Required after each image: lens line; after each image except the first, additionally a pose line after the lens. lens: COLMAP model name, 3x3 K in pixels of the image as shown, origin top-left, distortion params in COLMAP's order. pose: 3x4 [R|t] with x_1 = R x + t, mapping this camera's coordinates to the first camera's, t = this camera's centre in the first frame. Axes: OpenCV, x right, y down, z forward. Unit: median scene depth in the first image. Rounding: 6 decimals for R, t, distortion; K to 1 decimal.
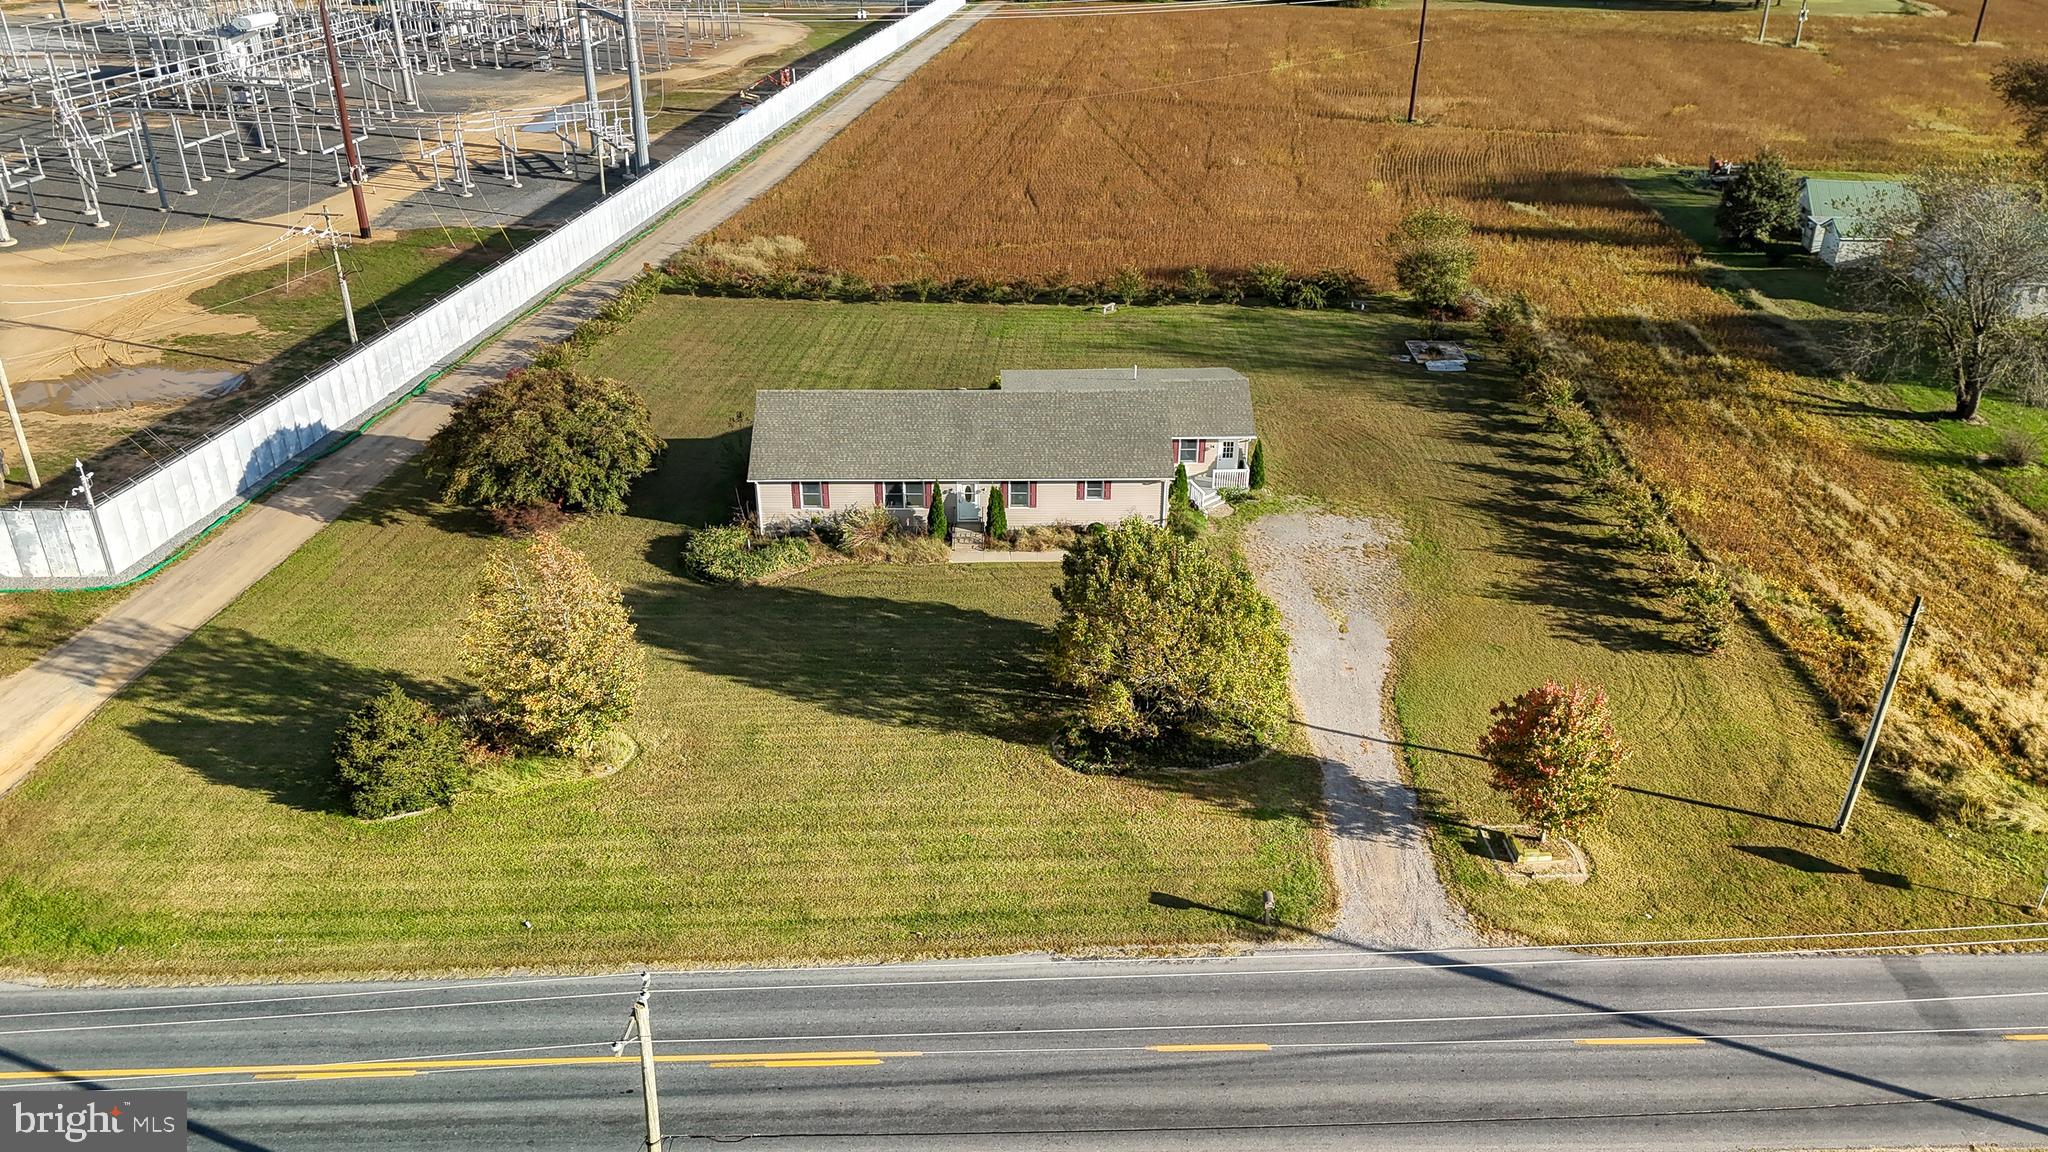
lens RADIAL K [[1524.7, 0, 1035.7], [0, 1524.7, 571.8], [0, 0, 1]] dist [0.047605, -0.016667]
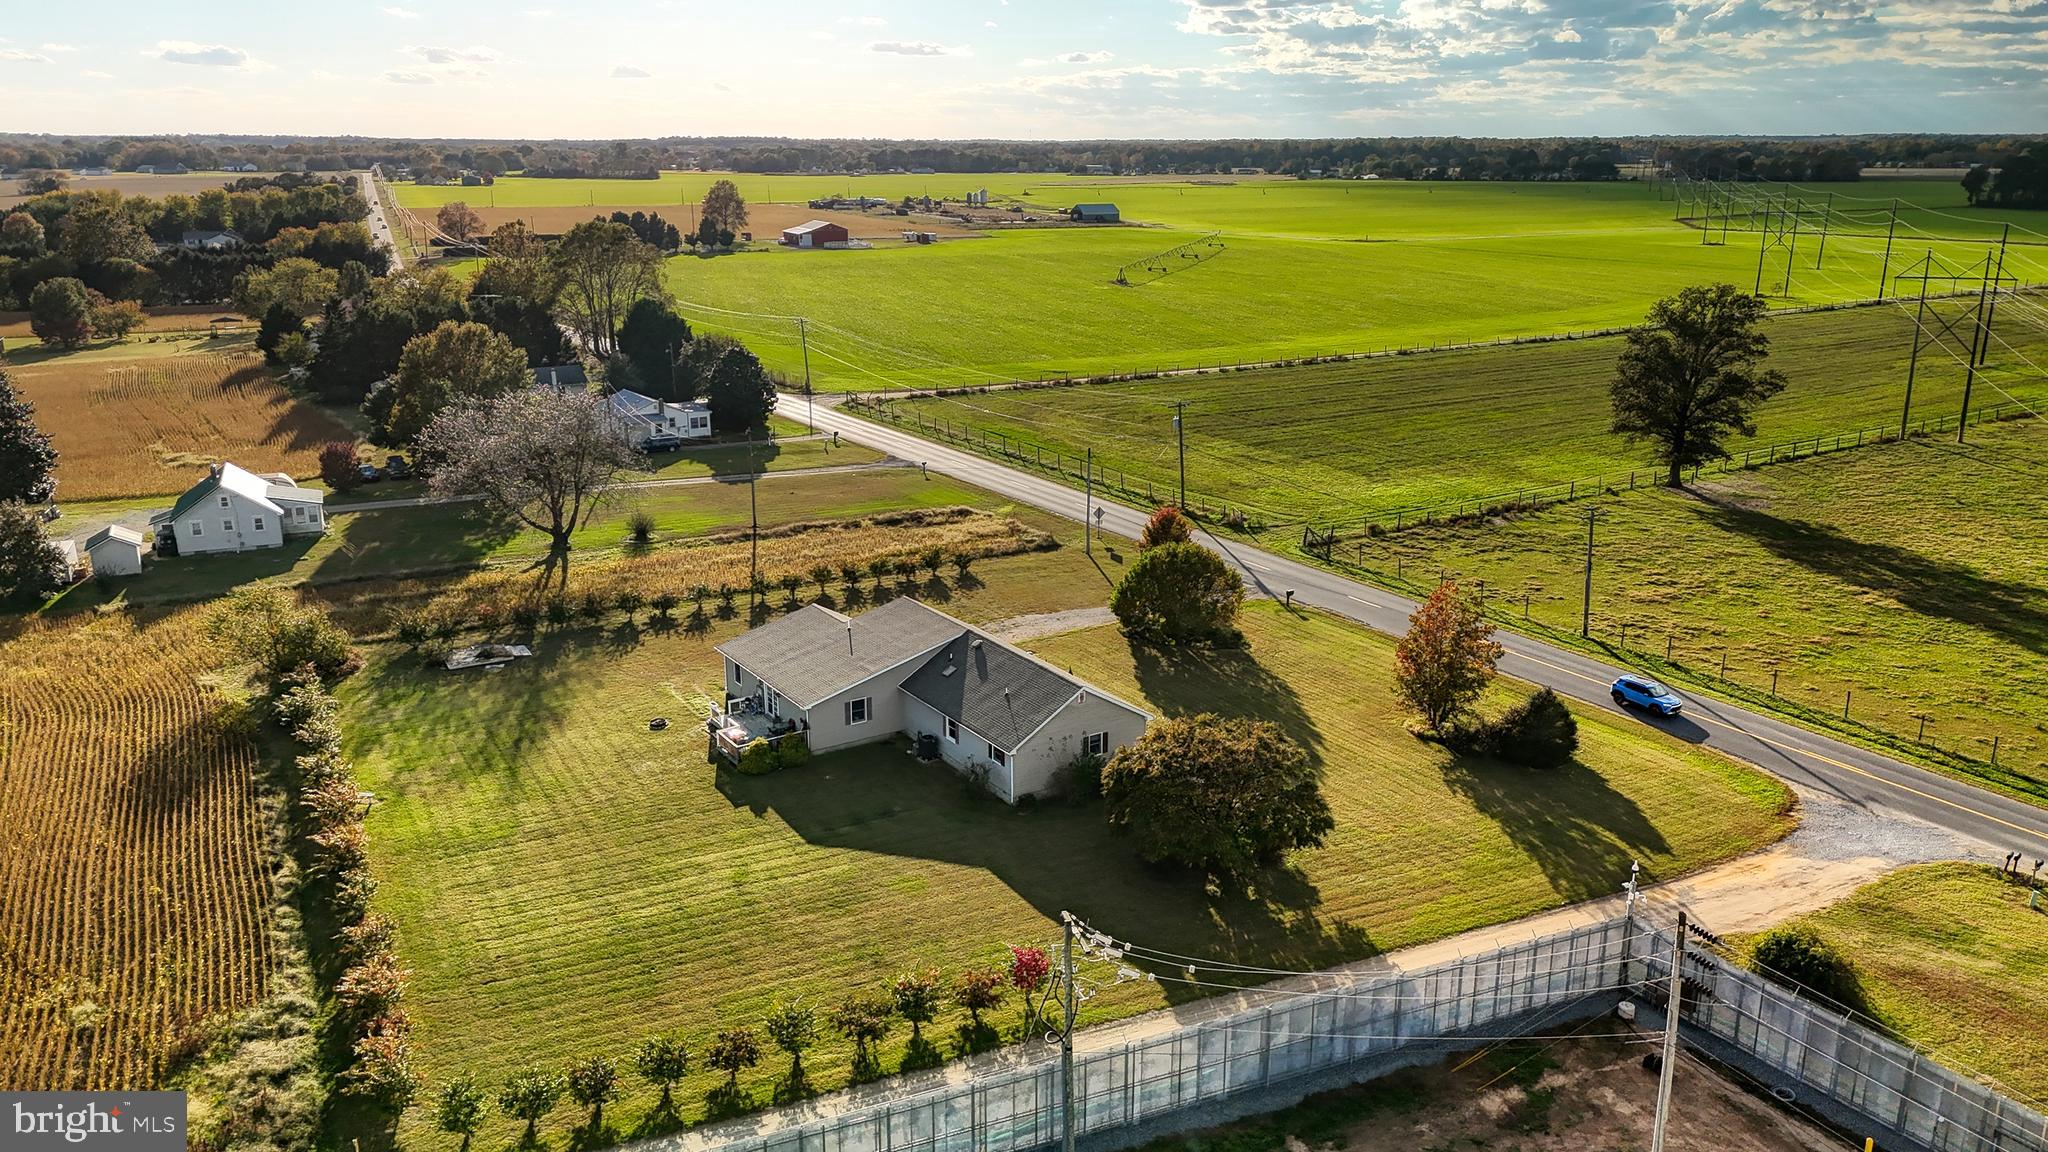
lens RADIAL K [[1524.7, 0, 1028.3], [0, 1524.7, 579.7], [0, 0, 1]] dist [0.047605, -0.016667]
pose [[-0.519501, -0.241427, 0.819653, -1.021929], [0.381418, 0.792861, 0.475281, -0.705228], [-0.764617, 0.559539, -0.319807, 1.323059]]
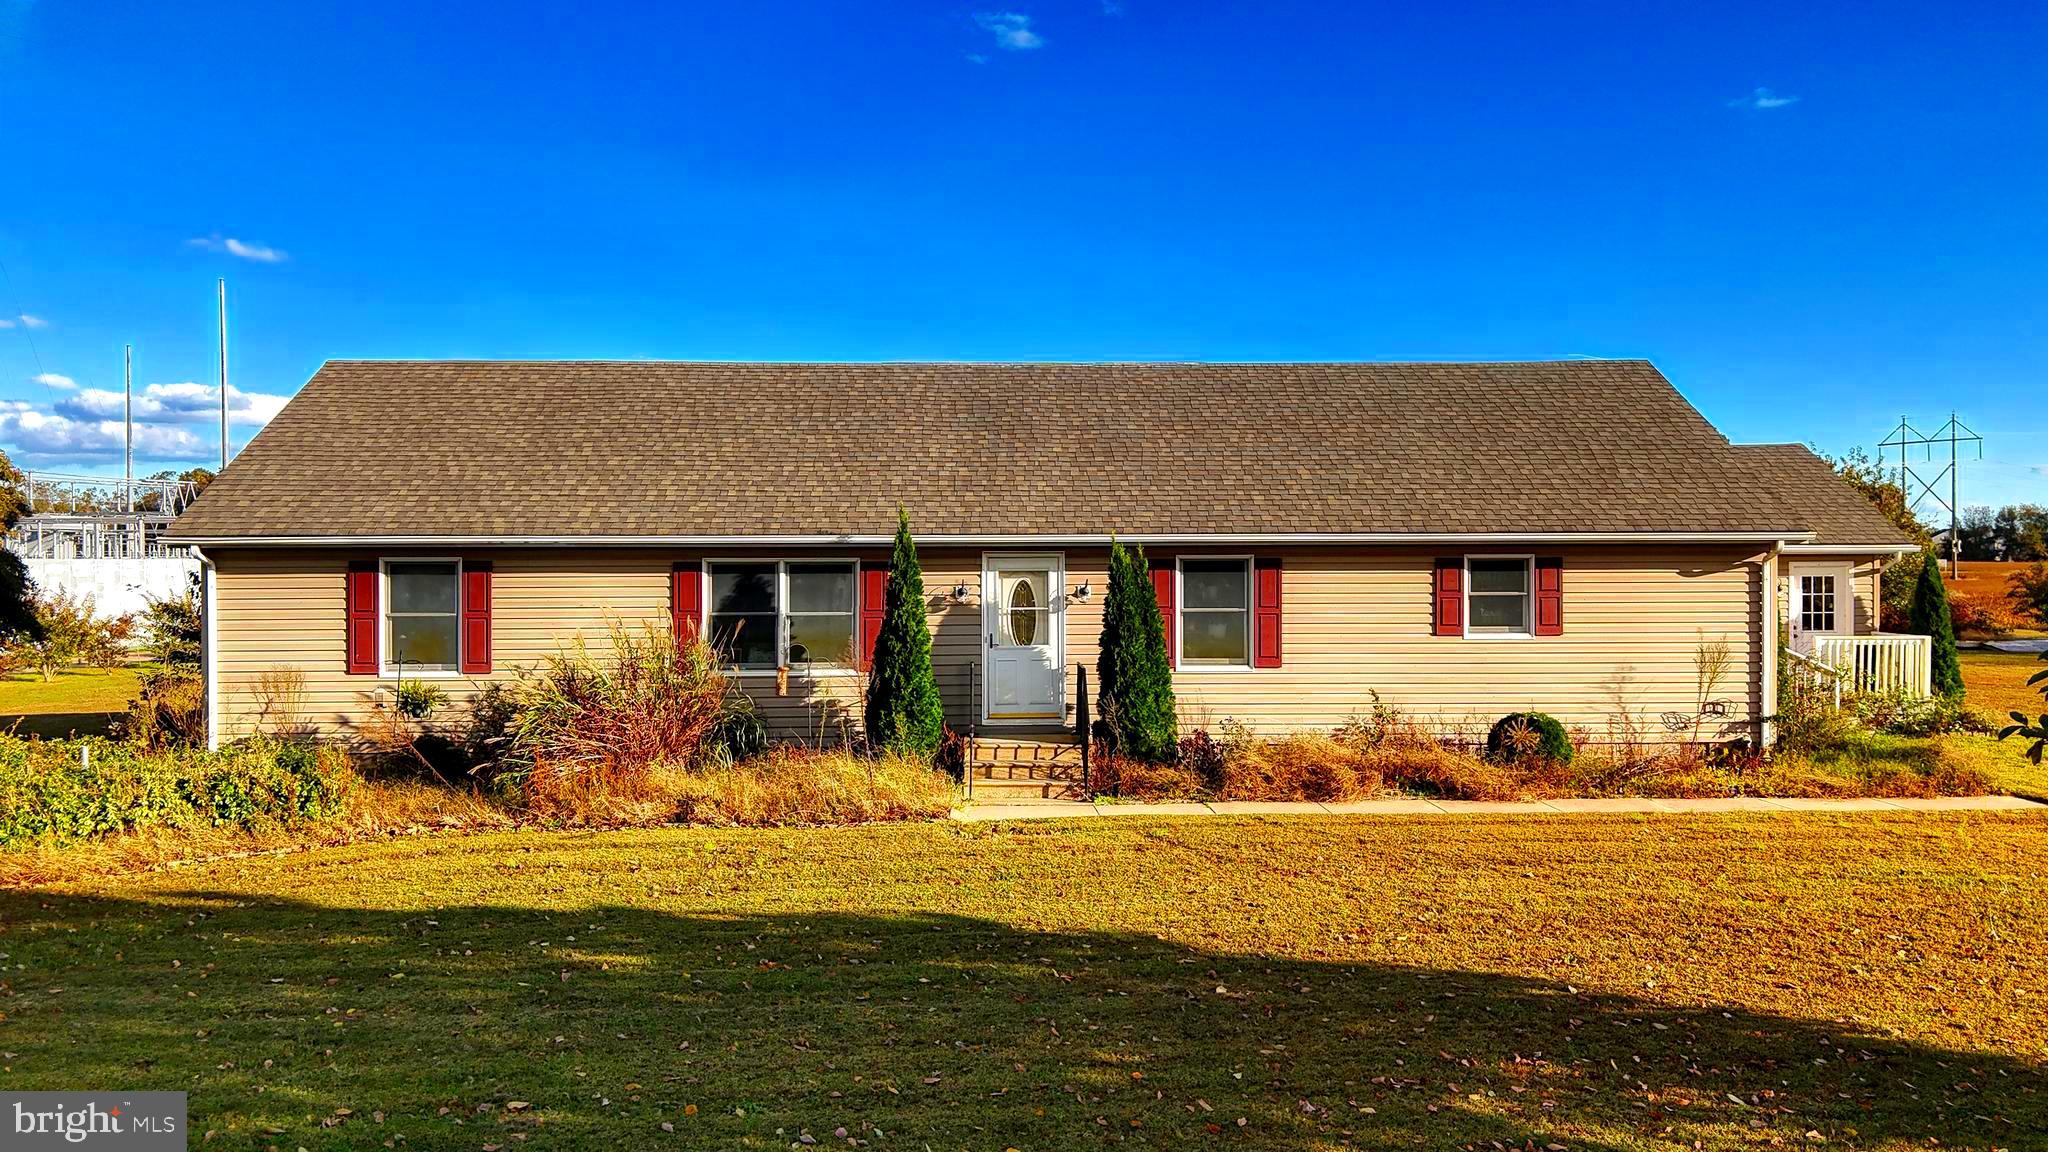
lens RADIAL K [[1524.7, 0, 1019.0], [0, 1524.7, 575.8], [0, 0, 1]] dist [0.047605, -0.016667]
pose [[0.999925, -0.009801, 0.007346, -0.047097], [0.012046, 0.895412, -0.445075, 0.061301], [-0.002215, 0.445130, 0.895463, 0.760729]]
